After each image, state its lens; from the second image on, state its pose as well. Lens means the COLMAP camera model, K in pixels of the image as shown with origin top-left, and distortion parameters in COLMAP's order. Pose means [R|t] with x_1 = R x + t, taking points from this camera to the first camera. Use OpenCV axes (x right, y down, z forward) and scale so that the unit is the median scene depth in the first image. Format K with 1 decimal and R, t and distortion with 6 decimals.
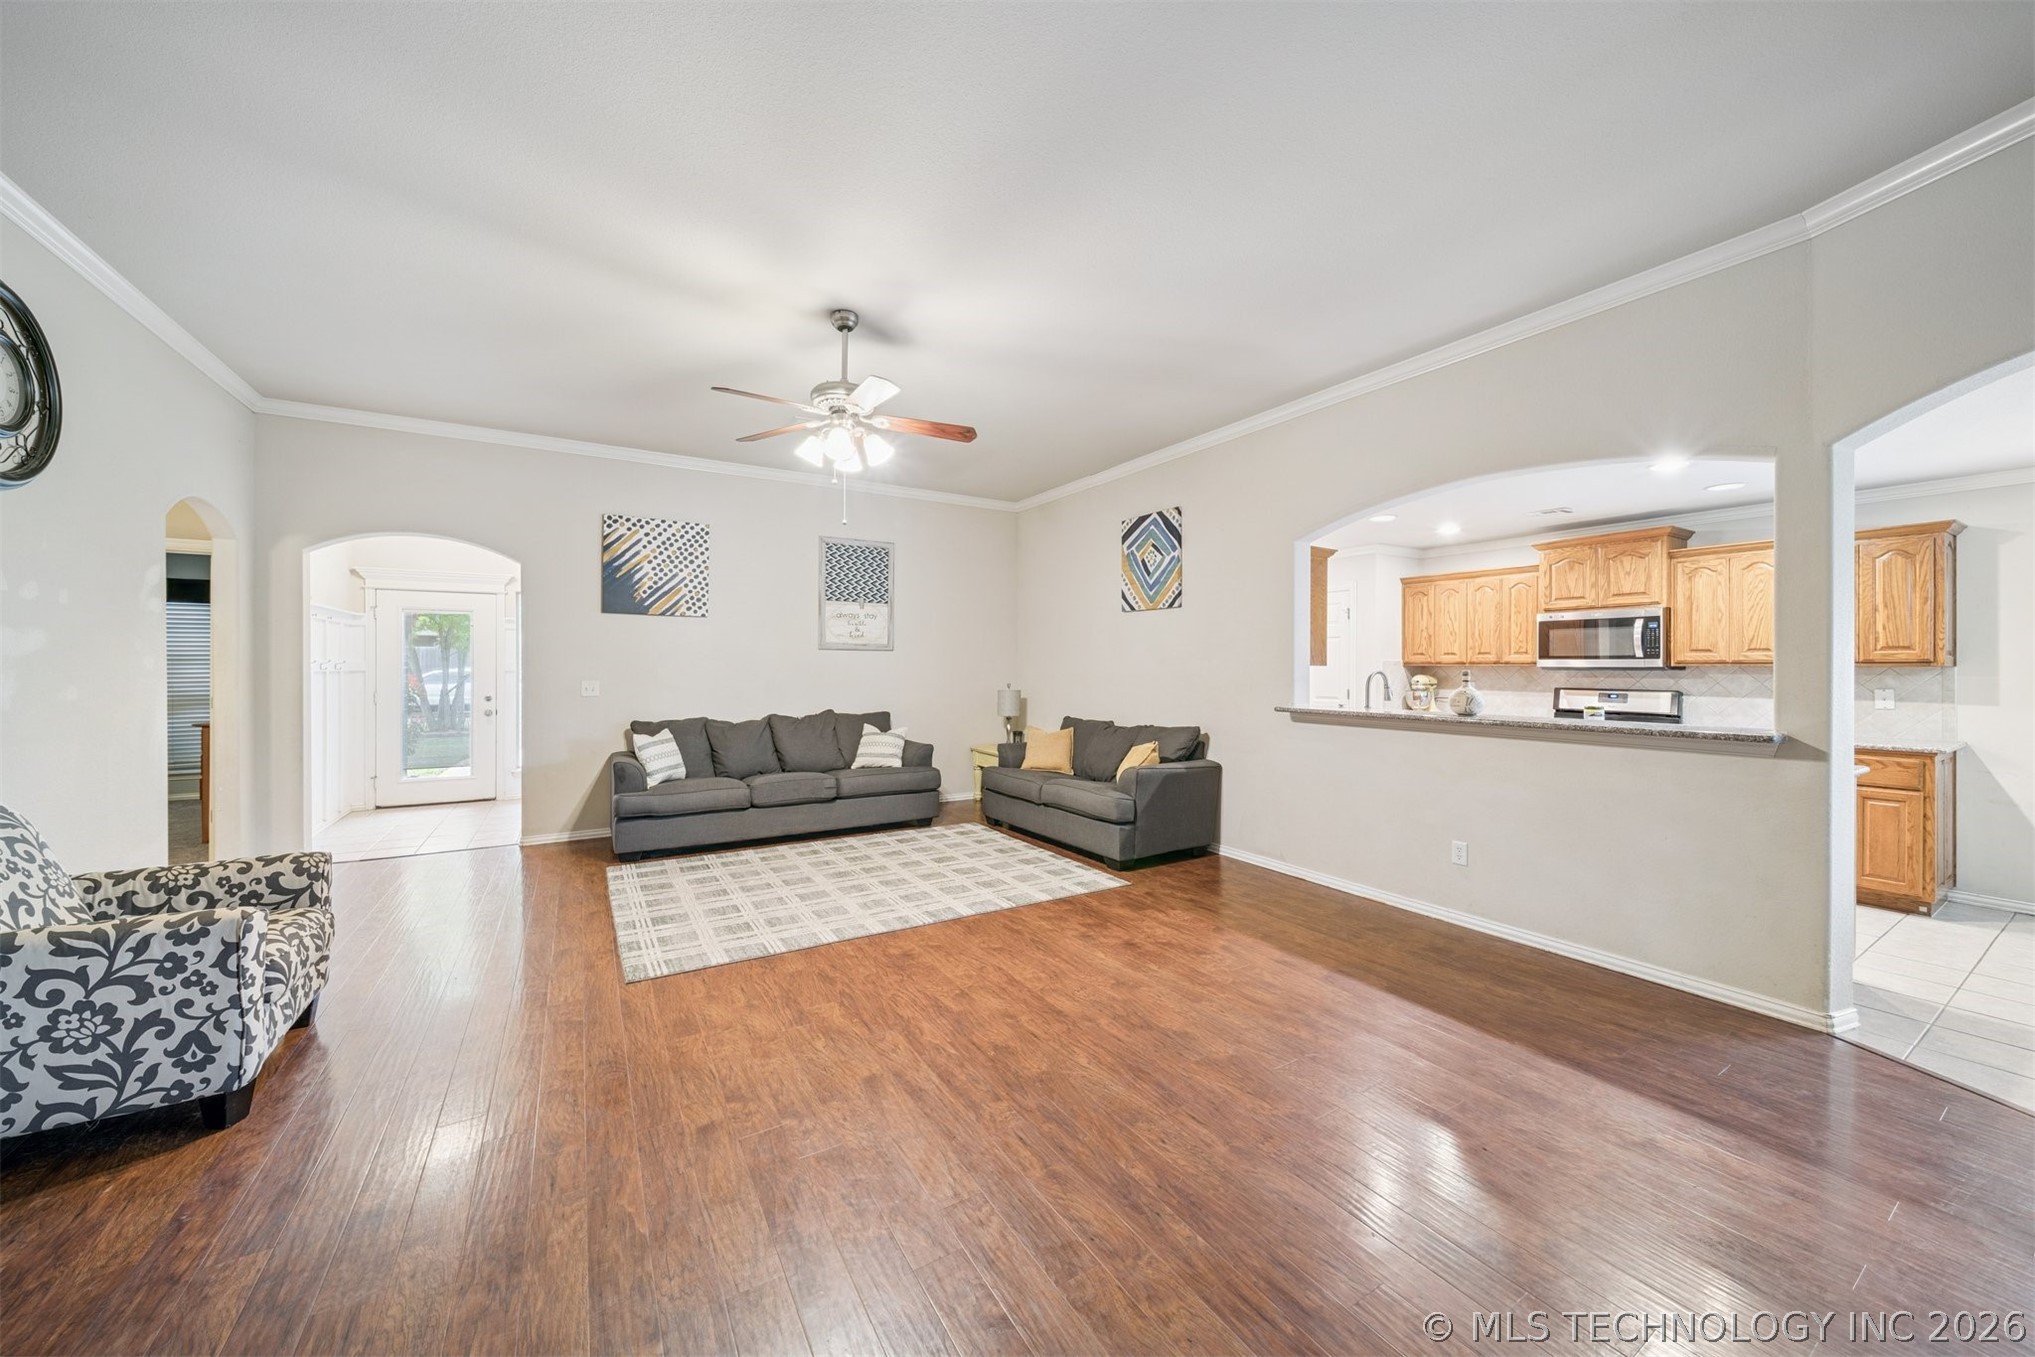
lens RADIAL K [[713.6, 0, 1002.7], [0, 713.6, 672.2], [0, 0, 1]] dist [-0.001088, -0.000390]
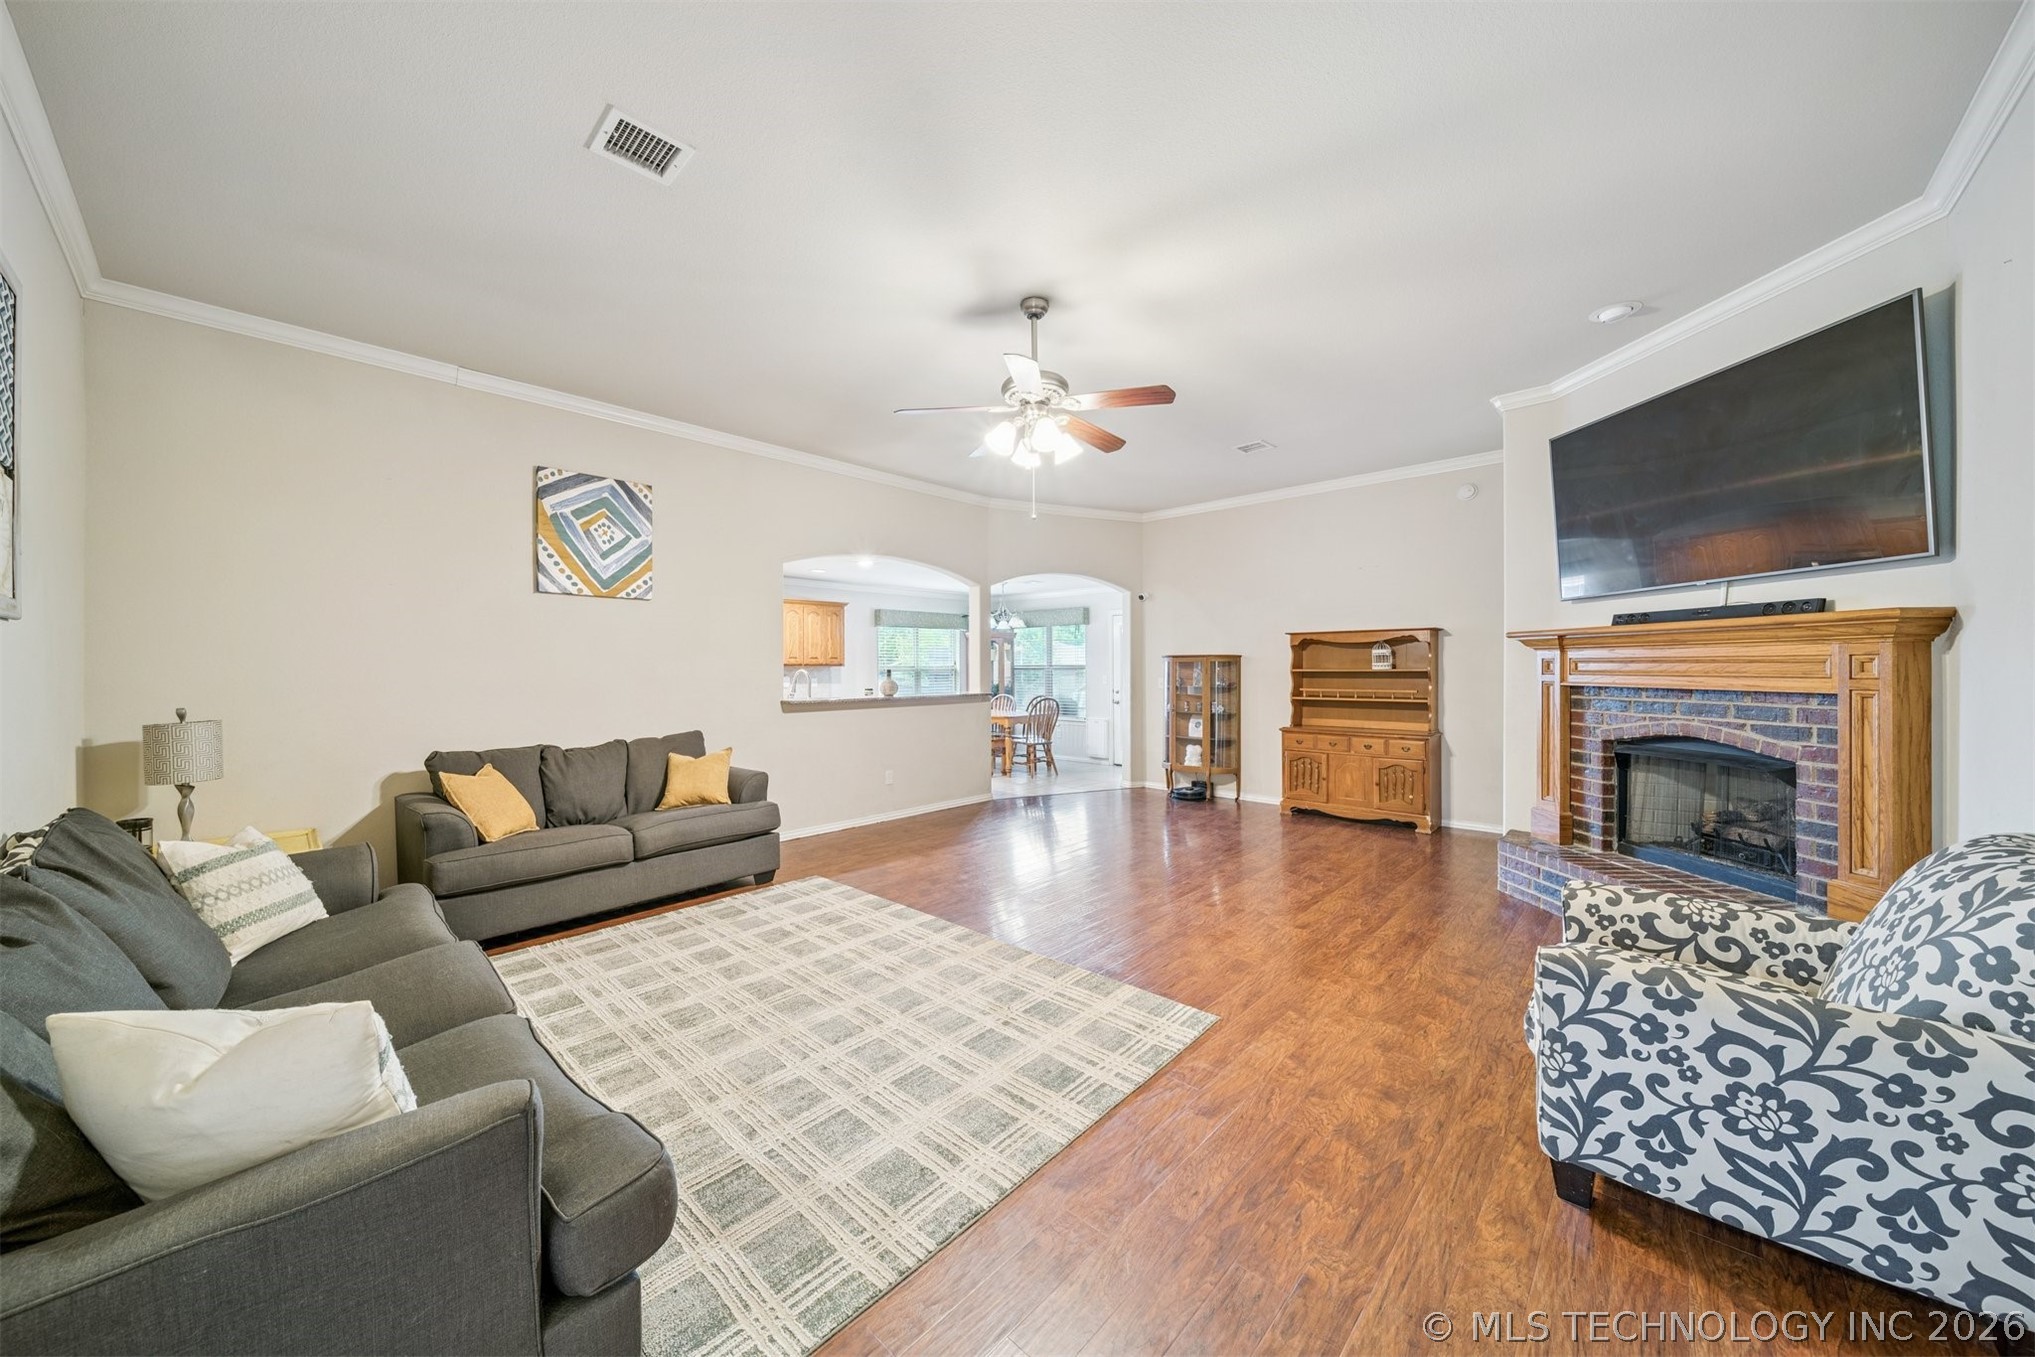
lens RADIAL K [[713.6, 0, 1002.7], [0, 713.6, 672.2], [0, 0, 1]] dist [-0.001088, -0.000390]
pose [[-0.273821, -0.007434, 0.961752, -0.959727], [0.009686, 0.999898, 0.010487, -0.009311], [-0.961732, 0.012187, -0.273721, 1.100632]]
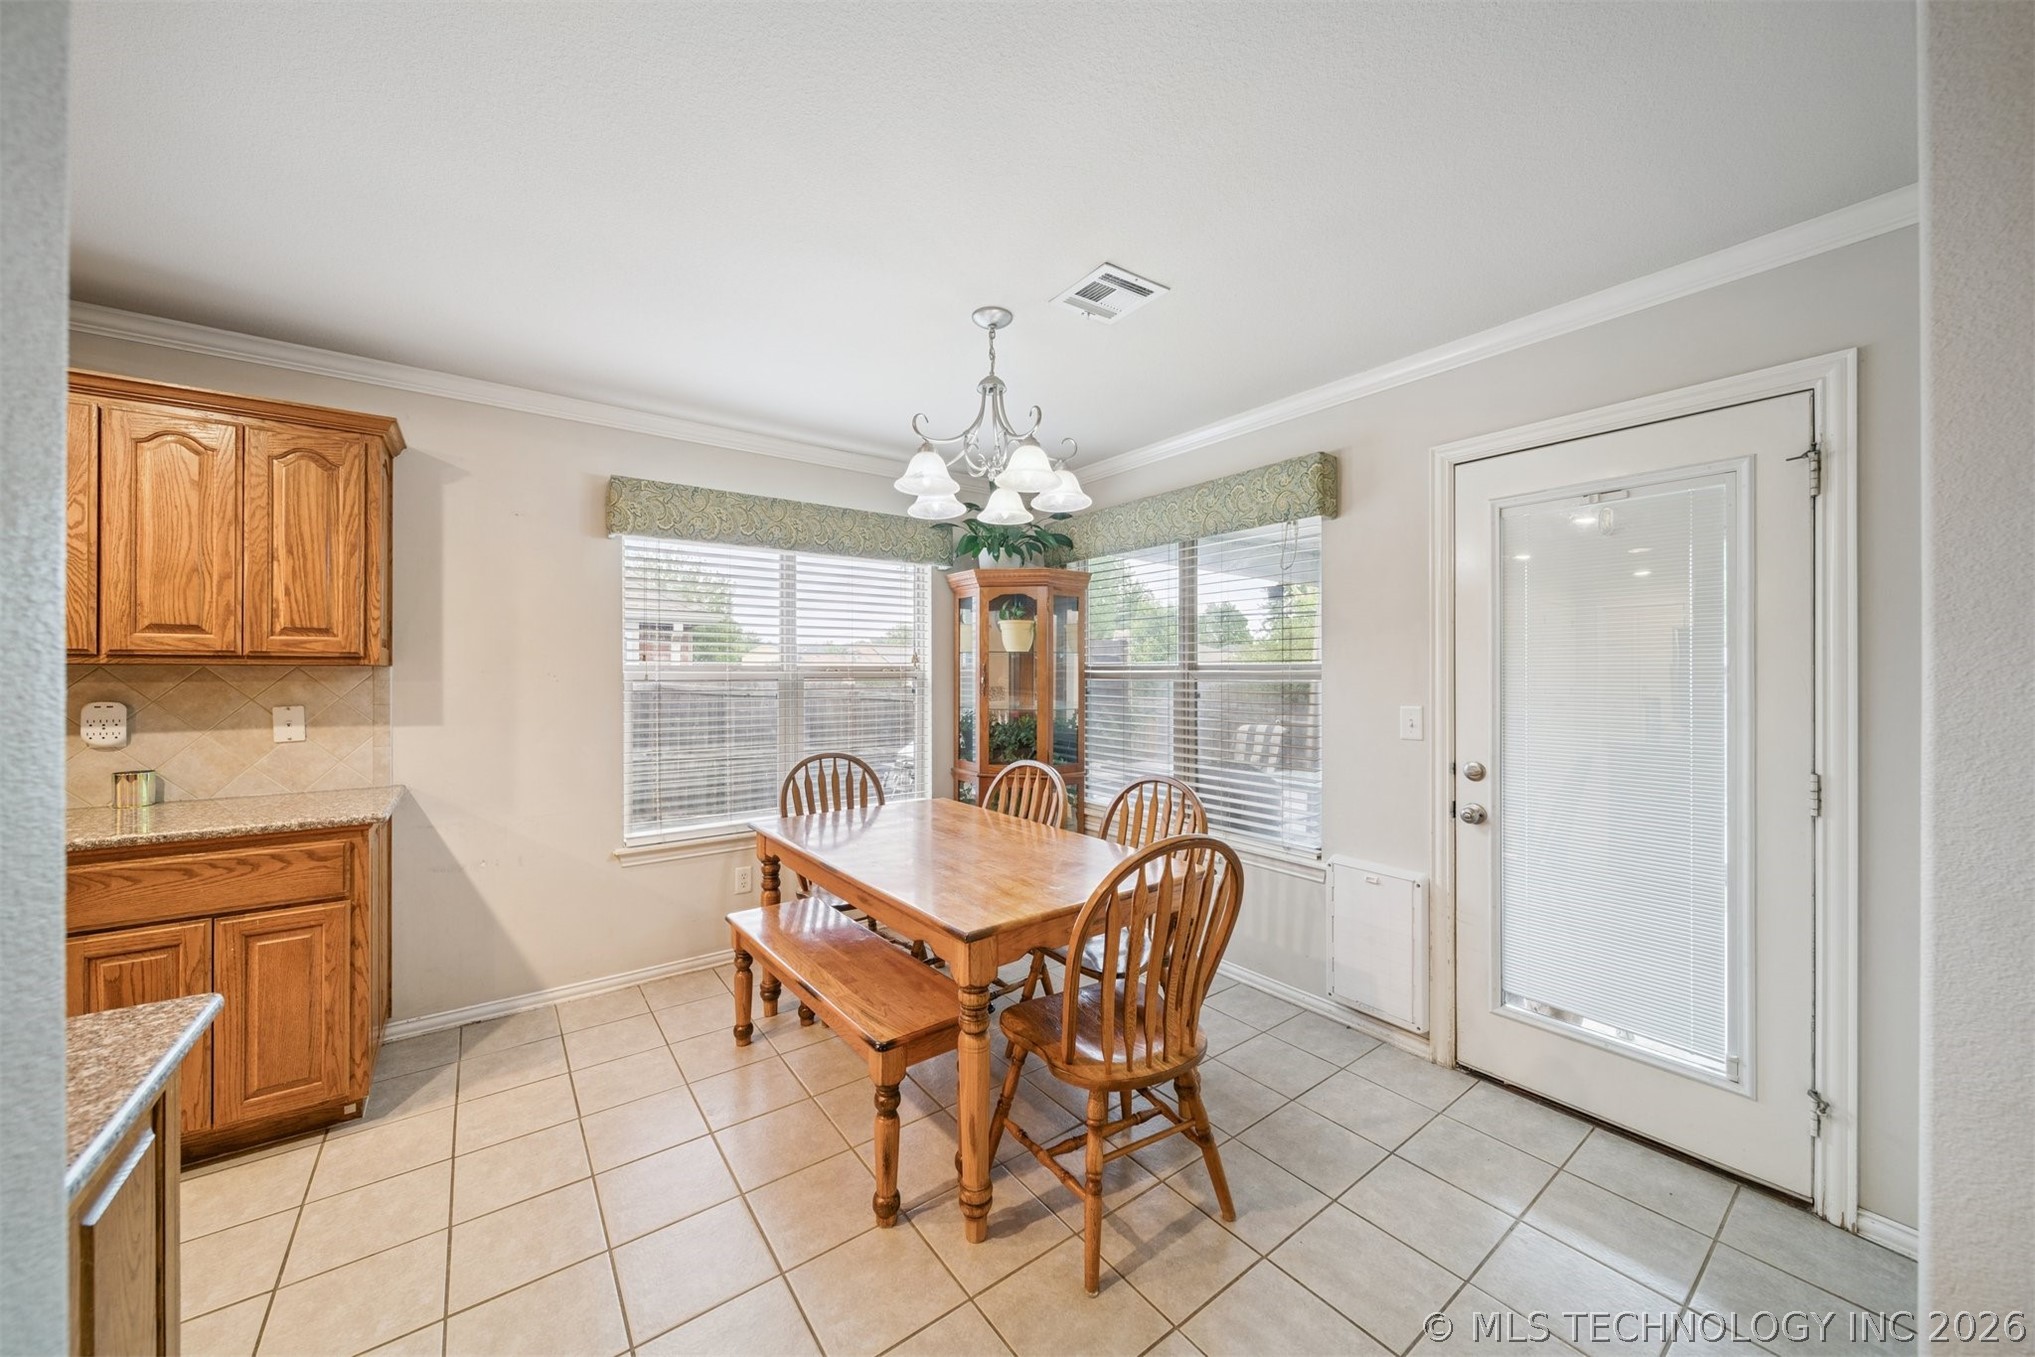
lens RADIAL K [[715.5, 0, 1003.0], [0, 715.5, 665.4], [0, 0, 1]] dist [0.000070, -0.000320]
pose [[-0.096476, 0.006762, 0.995312, 0.665951], [0.005294, 0.999966, -0.006281, -0.001625], [-0.995321, 0.004663, -0.096508, 0.527759]]
